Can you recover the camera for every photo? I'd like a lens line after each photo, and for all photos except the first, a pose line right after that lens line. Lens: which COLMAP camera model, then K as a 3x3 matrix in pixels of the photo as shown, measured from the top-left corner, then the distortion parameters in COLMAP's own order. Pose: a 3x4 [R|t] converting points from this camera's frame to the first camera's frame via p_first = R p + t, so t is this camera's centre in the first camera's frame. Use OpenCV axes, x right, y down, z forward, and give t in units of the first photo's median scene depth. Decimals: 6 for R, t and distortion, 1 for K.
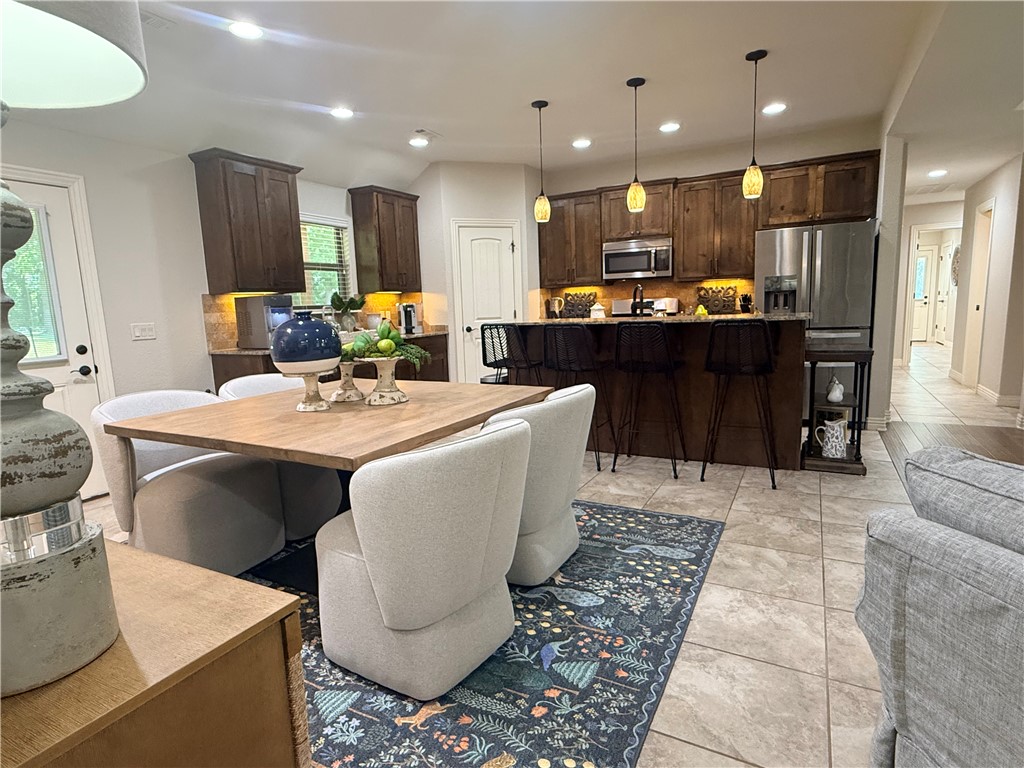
lens RADIAL K [[549.2, 0, 511.1], [0, 549.2, 382.3], [0, 0, 1]] dist [0.001786, 0.000008]
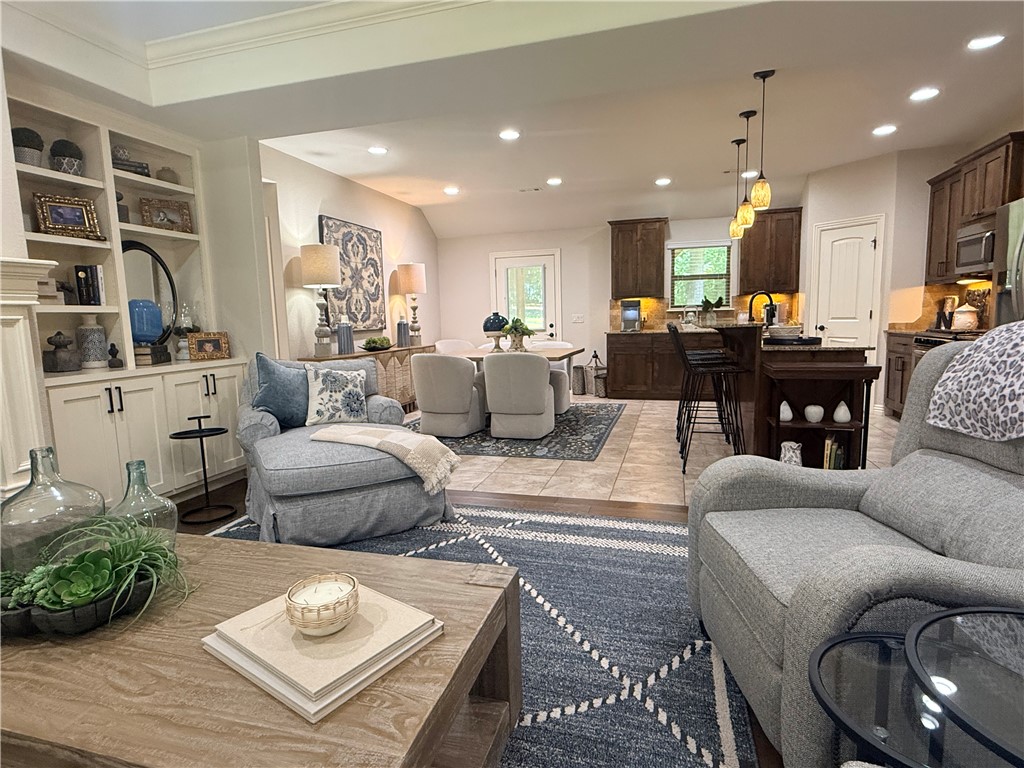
lens RADIAL K [[551.2, 0, 512.0], [0, 551.2, 381.7], [0, 0, 1]] dist [0.000527, -0.000061]
pose [[0.210402, 0.145726, -0.966693, 0.892212], [-0.122390, 0.984975, 0.121844, -0.055609], [0.969924, 0.092678, 0.225076, 0.219691]]
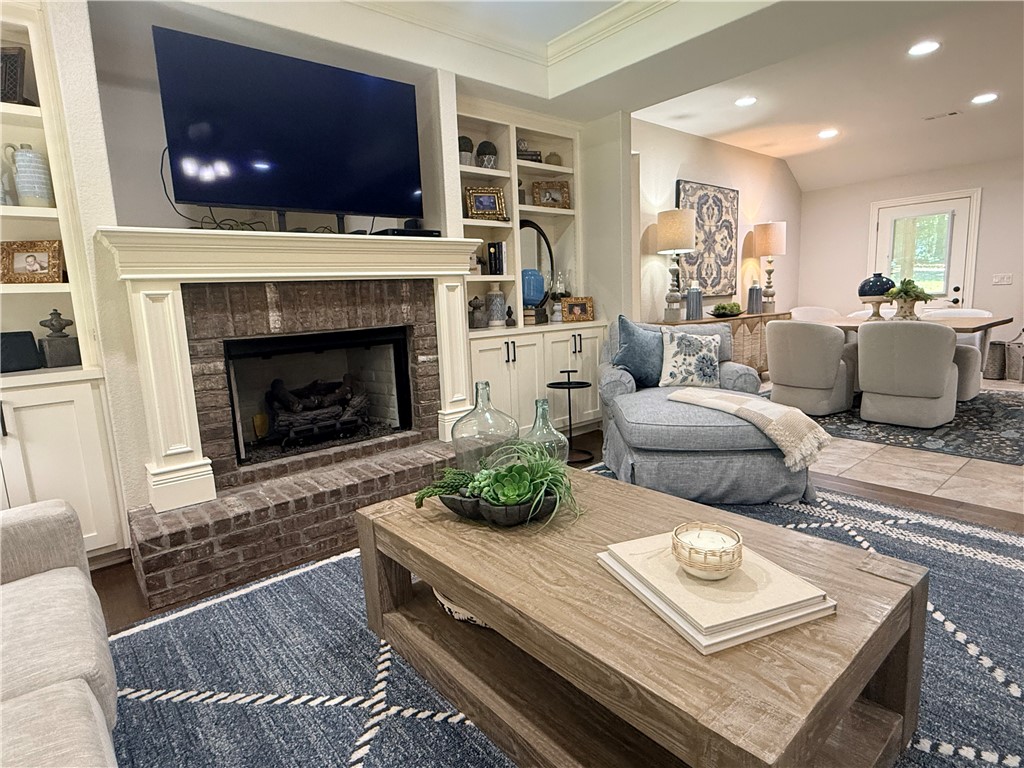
lens RADIAL K [[551.2, 0, 512.0], [0, 551.2, 381.7], [0, 0, 1]] dist [0.000527, -0.000061]
pose [[-0.364868, 0.192939, -0.910849, 0.900030], [-0.081791, 0.967869, 0.237781, -0.047762], [0.927460, 0.161258, -0.337364, 0.196616]]
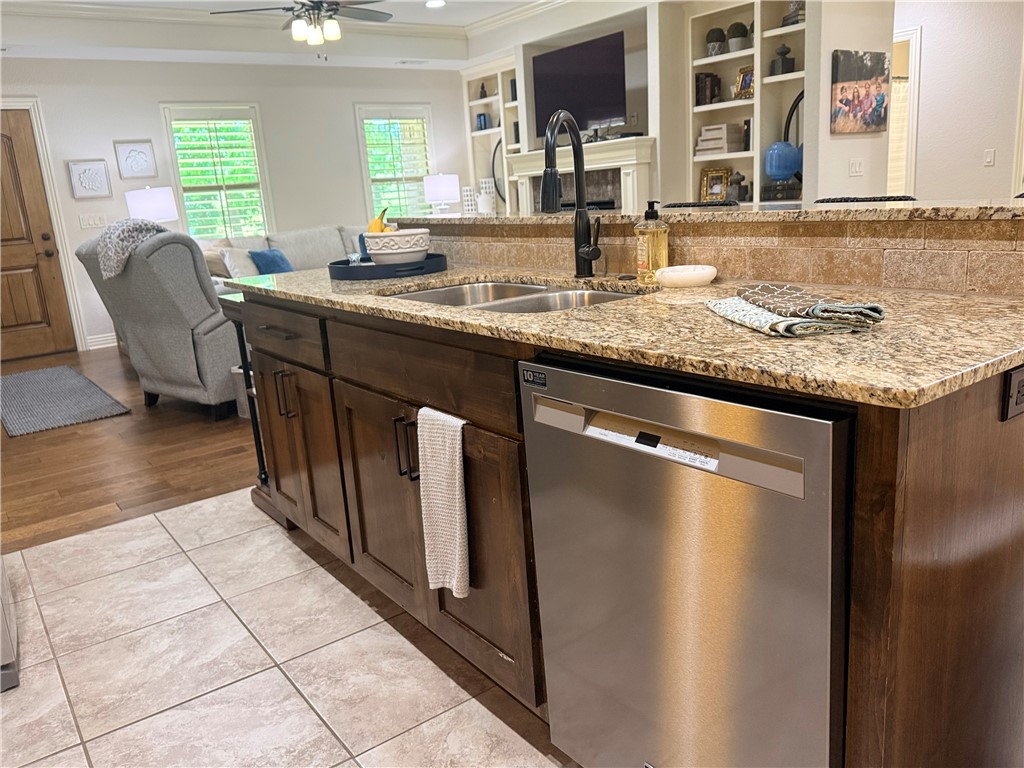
lens RADIAL K [[810.8, 0, 512.0], [0, 810.8, 384.0], [0, 0, 1]] dist [0.011480, 0.003825]
pose [[-0.897458, -0.007758, 0.441031, 0.042821], [0.159963, 0.926058, 0.341801, -0.145722], [-0.411072, 0.377301, -0.829858, 1.067696]]
